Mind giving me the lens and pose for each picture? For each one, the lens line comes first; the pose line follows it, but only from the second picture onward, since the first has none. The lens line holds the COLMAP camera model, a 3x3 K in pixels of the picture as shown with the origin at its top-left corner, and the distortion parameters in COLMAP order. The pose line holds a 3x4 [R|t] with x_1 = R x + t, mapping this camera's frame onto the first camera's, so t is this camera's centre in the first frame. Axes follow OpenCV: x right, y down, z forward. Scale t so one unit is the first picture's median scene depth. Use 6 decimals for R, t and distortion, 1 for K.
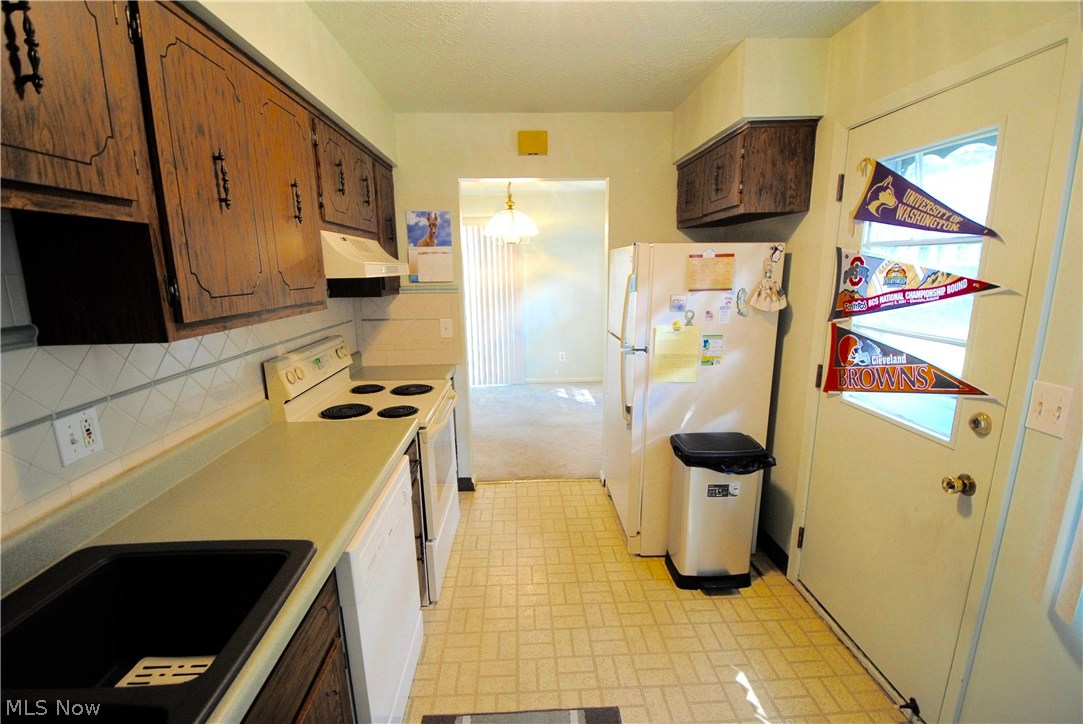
lens RADIAL K [[475.2, 0, 535.1], [0, 475.2, 368.1], [0, 0, 1]] dist [0.024761, -0.029956]
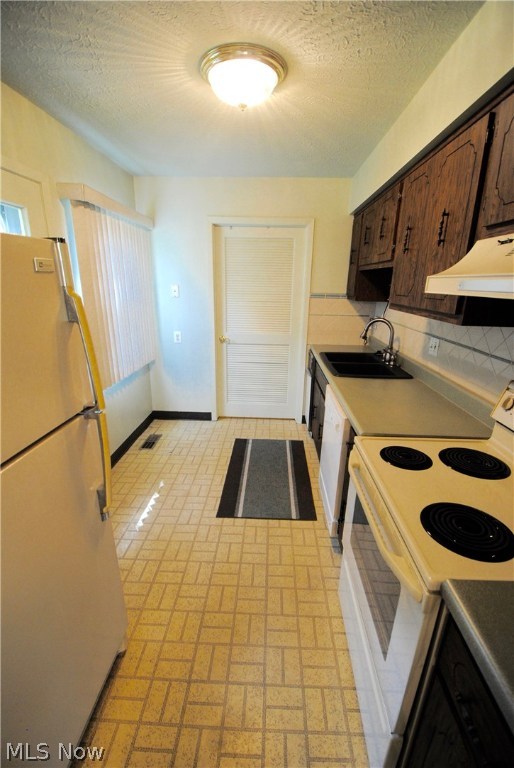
lens RADIAL K [[337.0, 0, 259.6], [0, 337.0, 391.4], [0, 0, 1]] dist [0.024761, -0.029956]
pose [[-0.996897, -0.023952, 0.074989, -0.071428], [0.016682, 0.866675, 0.498594, -0.315131], [-0.076933, 0.498297, -0.863586, 1.485145]]
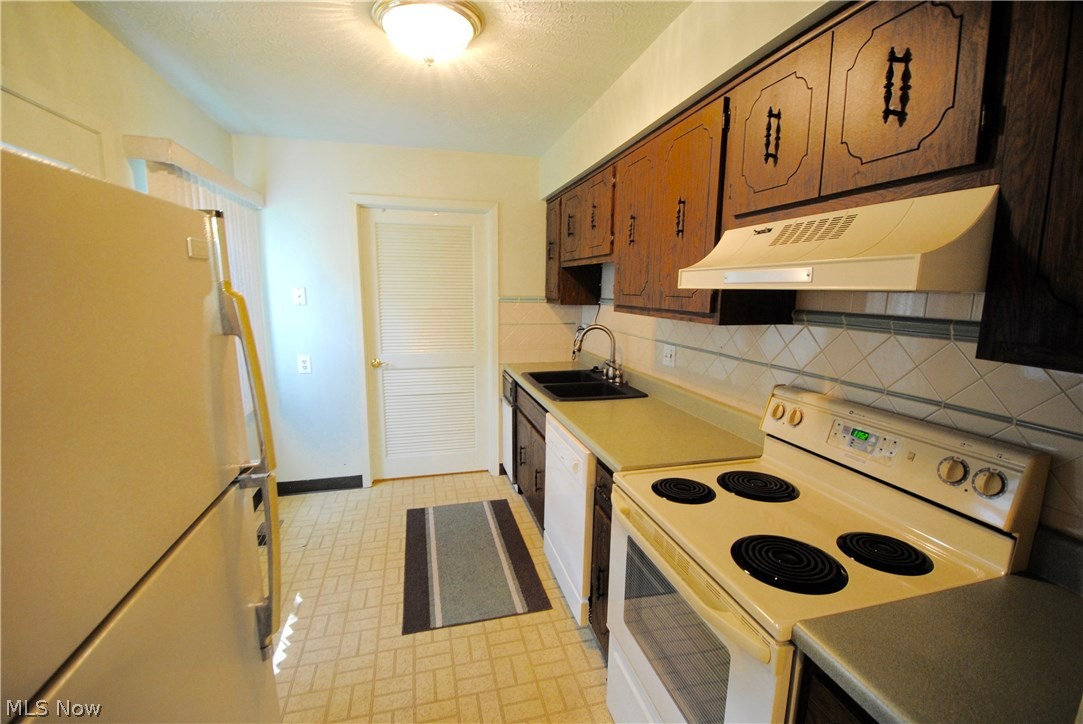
lens RADIAL K [[475.2, 0, 535.1], [0, 475.2, 368.1], [0, 0, 1]] dist [0.024761, -0.029956]
pose [[-0.978270, 0.044579, -0.202486, 0.043659], [-0.034014, 0.928874, 0.368832, -0.308147], [0.204526, 0.367704, -0.907173, 1.505472]]
